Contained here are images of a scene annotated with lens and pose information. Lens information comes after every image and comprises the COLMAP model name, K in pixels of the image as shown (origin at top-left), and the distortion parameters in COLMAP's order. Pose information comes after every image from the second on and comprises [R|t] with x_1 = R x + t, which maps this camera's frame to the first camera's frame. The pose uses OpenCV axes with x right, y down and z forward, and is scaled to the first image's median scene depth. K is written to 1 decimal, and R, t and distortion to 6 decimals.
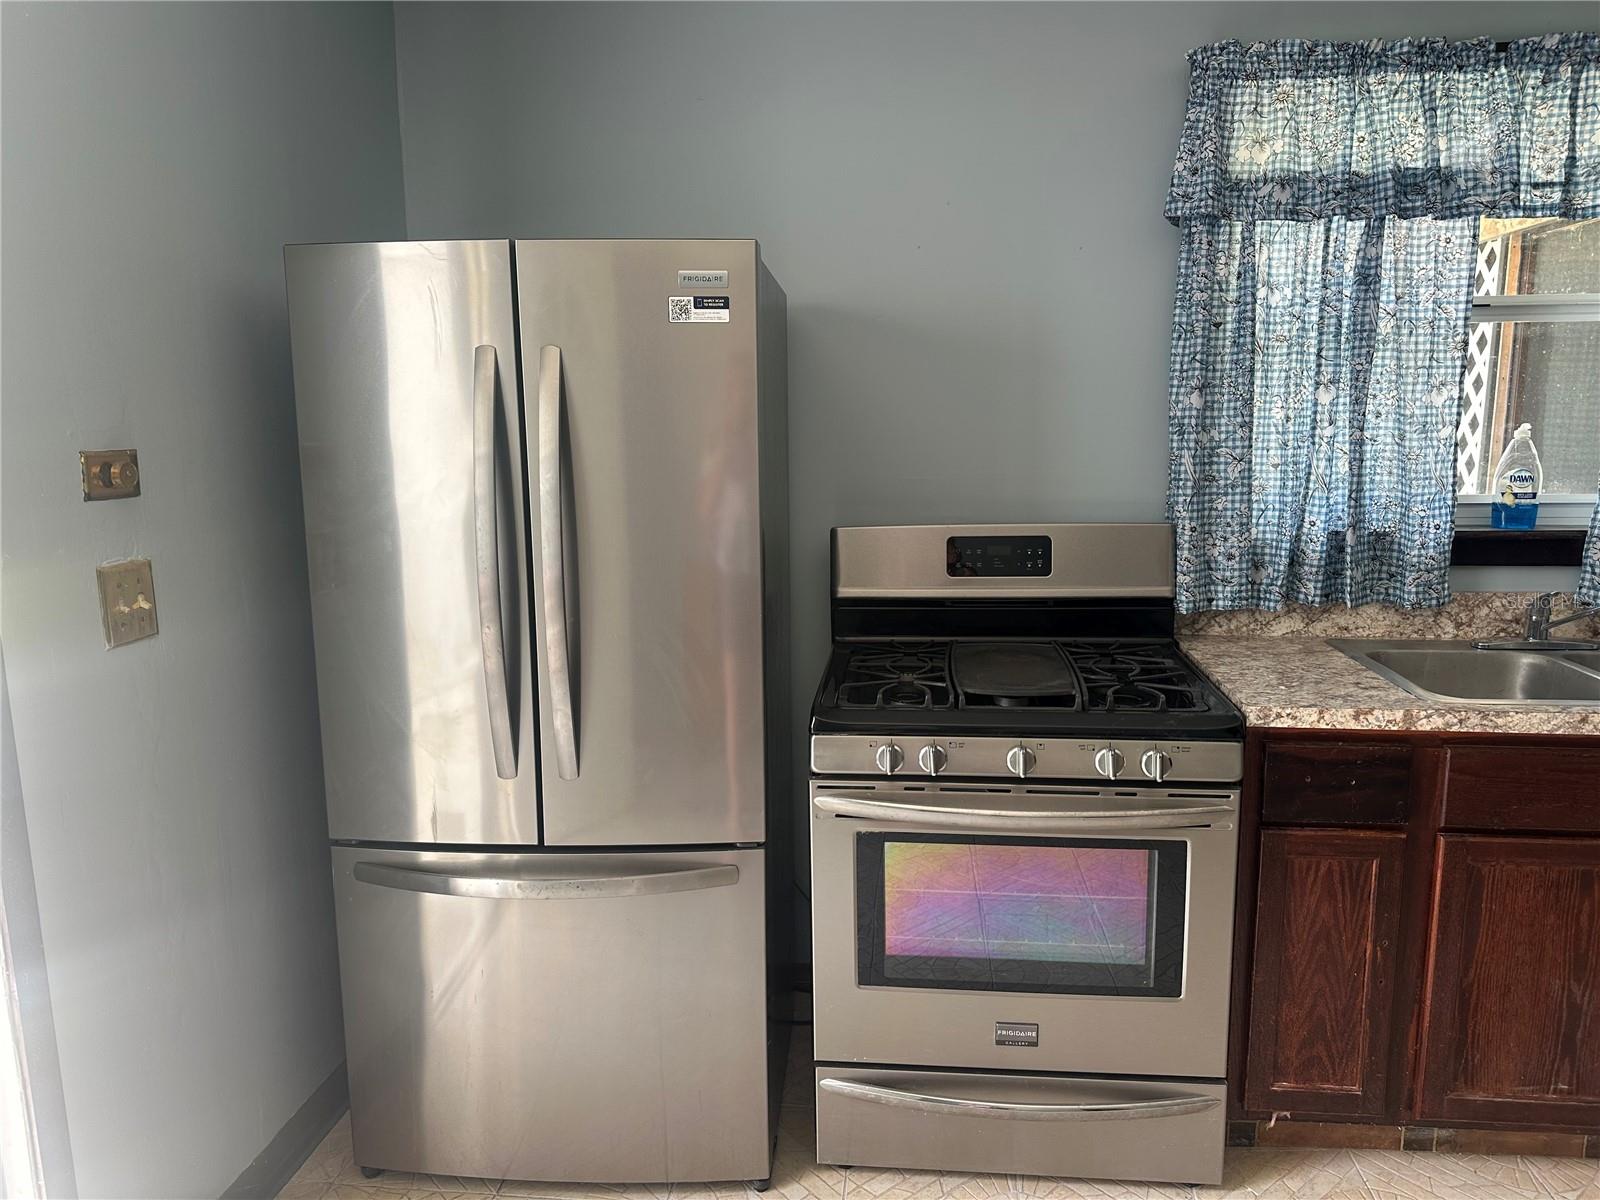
lens RADIAL K [[1120.0, 0, 839.6], [0, 1120.0, 597.1], [0, 0, 1]] dist [0.065551, -0.083726]
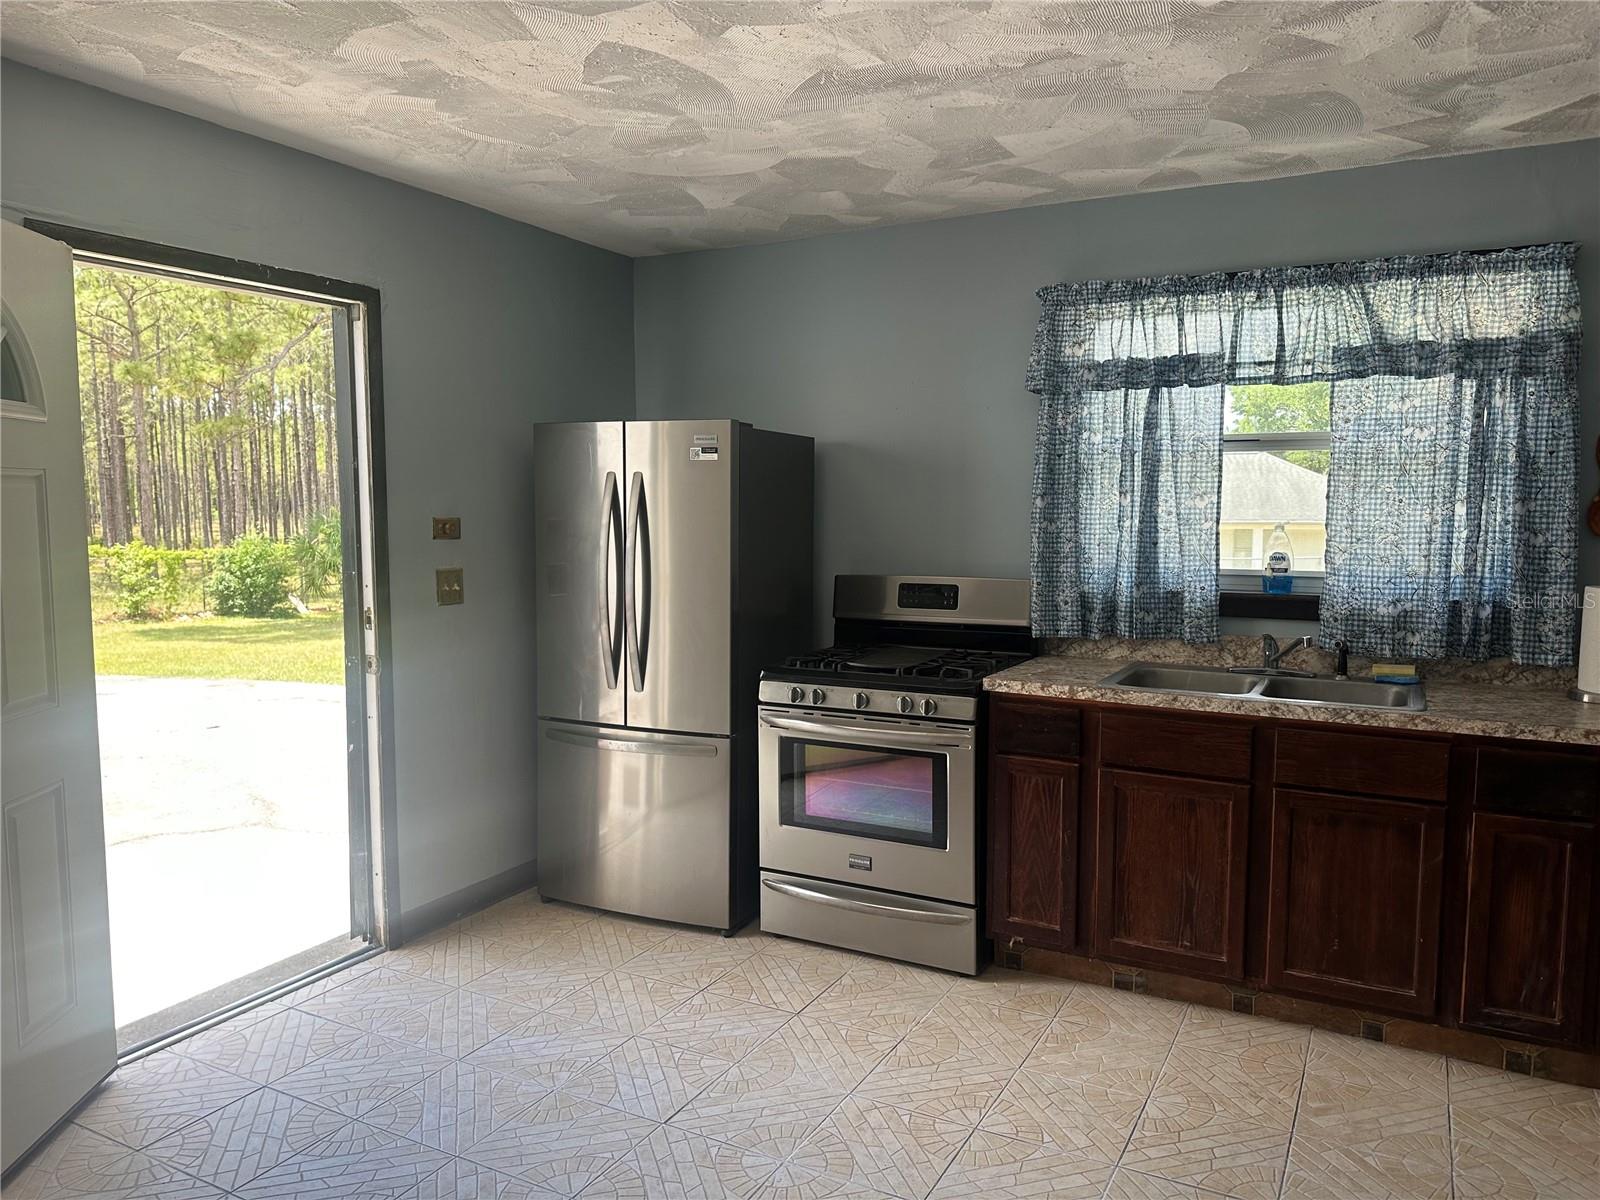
lens RADIAL K [[1120.0, 0, 804.5], [0, 1120.0, 595.1], [0, 0, 1]] dist [0.065551, -0.083726]
pose [[0.925438, 0.044399, -0.376288, 0.703315], [-0.073623, 0.995254, -0.063636, 0.093001], [0.371677, 0.086595, 0.924315, -0.654485]]
